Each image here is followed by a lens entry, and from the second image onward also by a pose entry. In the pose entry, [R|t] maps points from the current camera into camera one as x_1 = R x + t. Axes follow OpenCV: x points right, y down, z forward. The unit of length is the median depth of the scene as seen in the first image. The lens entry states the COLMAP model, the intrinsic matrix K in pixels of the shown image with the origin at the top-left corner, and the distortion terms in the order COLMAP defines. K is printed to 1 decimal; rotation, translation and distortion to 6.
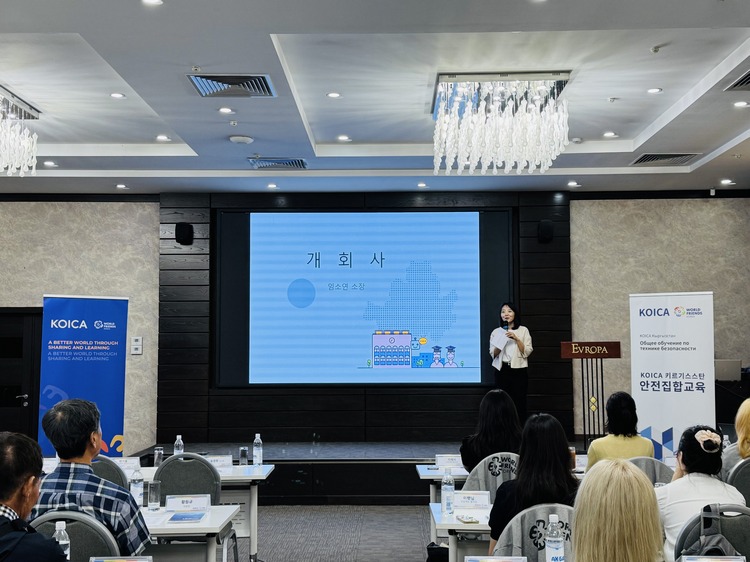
lens RADIAL K [[966.2, 0, 375.0], [0, 966.2, 281.0], [0, 0, 1]] dist [0.142113, -0.044507]
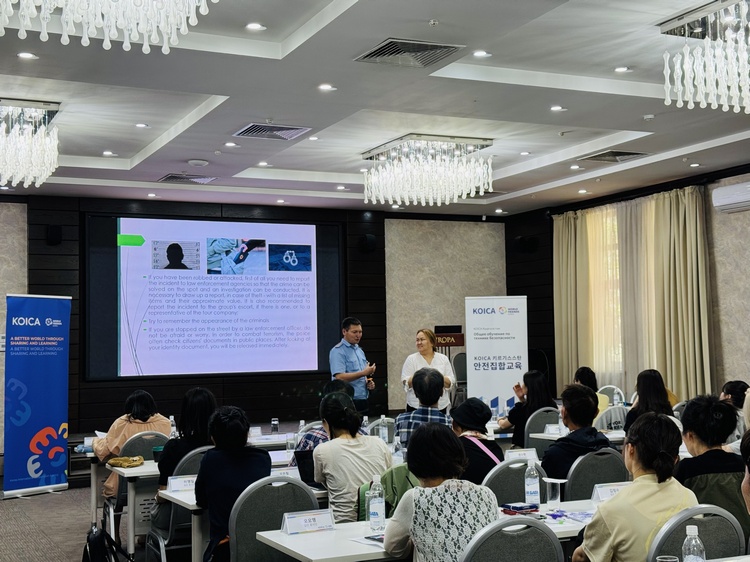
lens RADIAL K [[1048.0, 0, 375.0], [0, 1048.0, 281.0], [0, 0, 1]] dist [0.125245, -0.004274]
pose [[0.897336, 0.013954, 0.441127, -0.461207], [-0.016934, 0.999853, 0.002819, -0.009974], [-0.441023, -0.009999, 0.897440, -0.208320]]
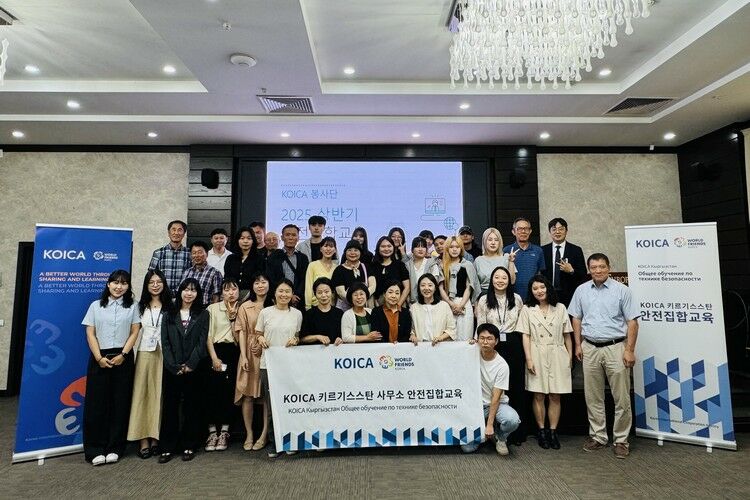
lens RADIAL K [[500.4, 0, 381.0], [0, 500.4, 213.0], [0, 0, 1]] dist [-0.000472, 0.003710]
pose [[0.999081, 0.003275, 0.042744, -0.020850], [-0.001186, 0.998807, -0.048809, 0.025207], [-0.042853, 0.048713, 0.997893, 0.468346]]
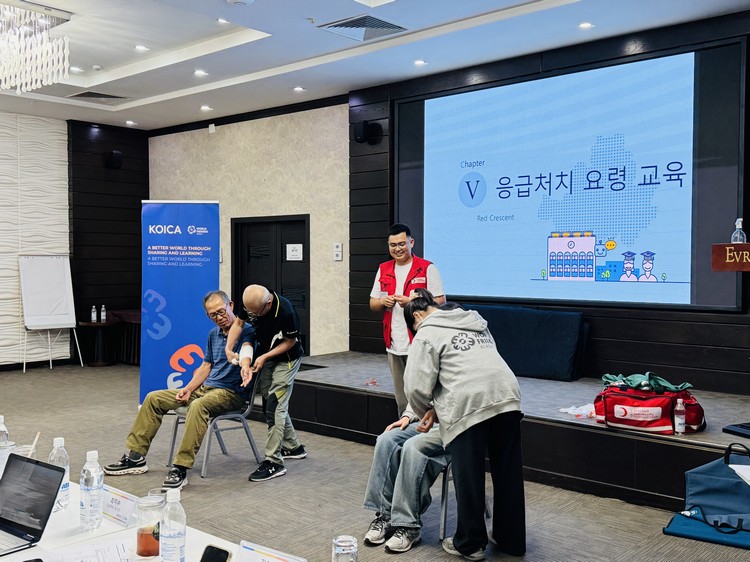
lens RADIAL K [[764.7, 0, 375.0], [0, 764.7, 281.0], [0, 0, 1]] dist [0.231457, -0.546224]
pose [[0.755444, 0.023037, -0.654808, 0.355419], [0.044077, 0.995331, 0.085868, 0.035849], [0.653729, -0.093730, 0.750902, 0.512015]]
